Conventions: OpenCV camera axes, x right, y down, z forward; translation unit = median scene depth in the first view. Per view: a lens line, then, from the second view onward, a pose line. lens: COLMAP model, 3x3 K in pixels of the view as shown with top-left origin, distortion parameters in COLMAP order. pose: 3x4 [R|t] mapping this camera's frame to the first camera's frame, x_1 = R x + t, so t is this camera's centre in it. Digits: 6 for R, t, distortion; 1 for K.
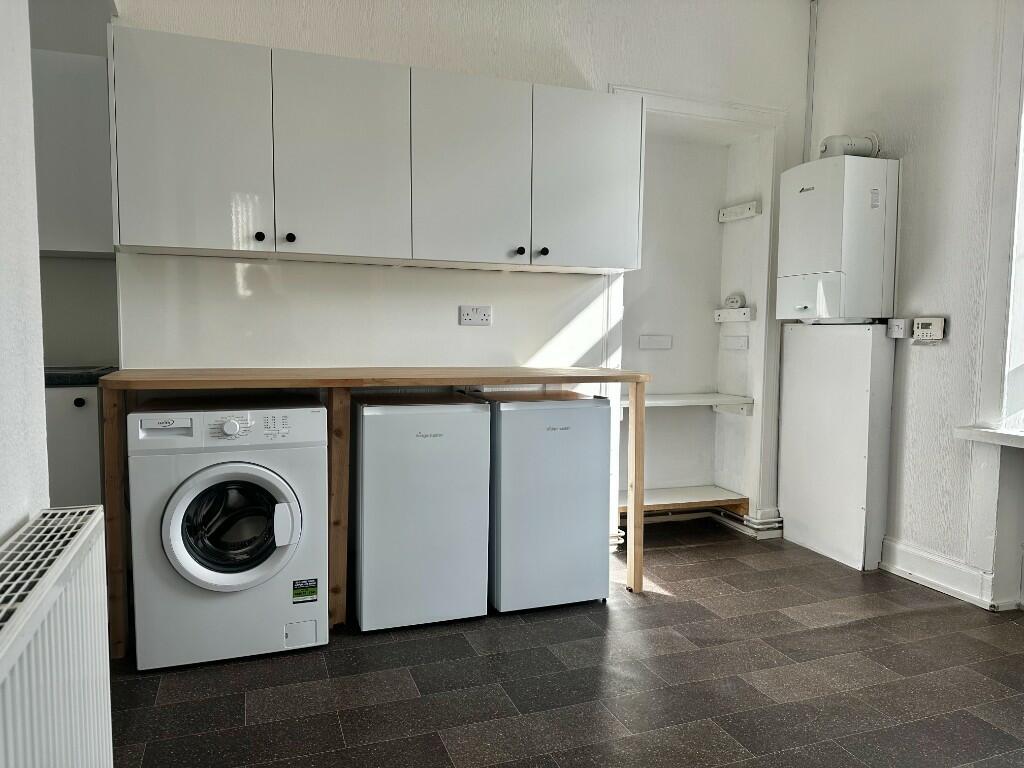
lens RADIAL K [[727.0, 0, 512.0], [0, 727.0, 384.0], [0, 0, 1]] dist [0.033884, 0.001900]
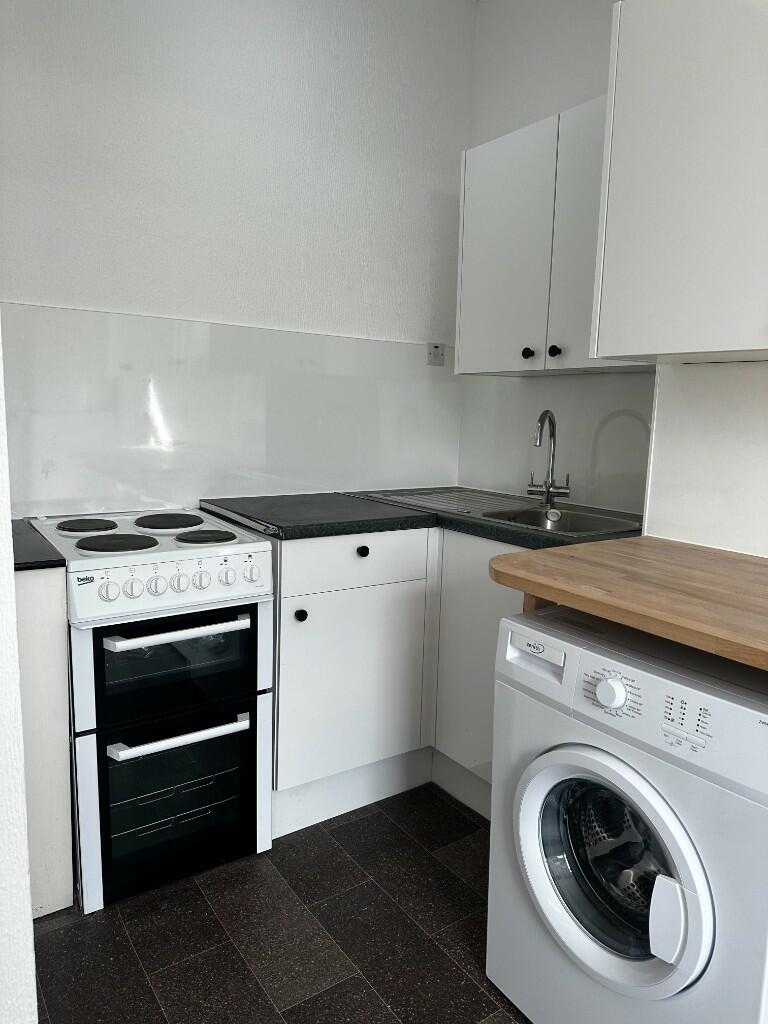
lens RADIAL K [[727.0, 0, 384.0], [0, 727.0, 512.0], [0, 0, 1]] dist [0.033884, 0.001900]
pose [[0.264727, 0.151778, -0.952304, 0.060097], [-0.099564, 0.986560, 0.129560, -0.113696], [0.959170, 0.060517, 0.276281, 0.616863]]
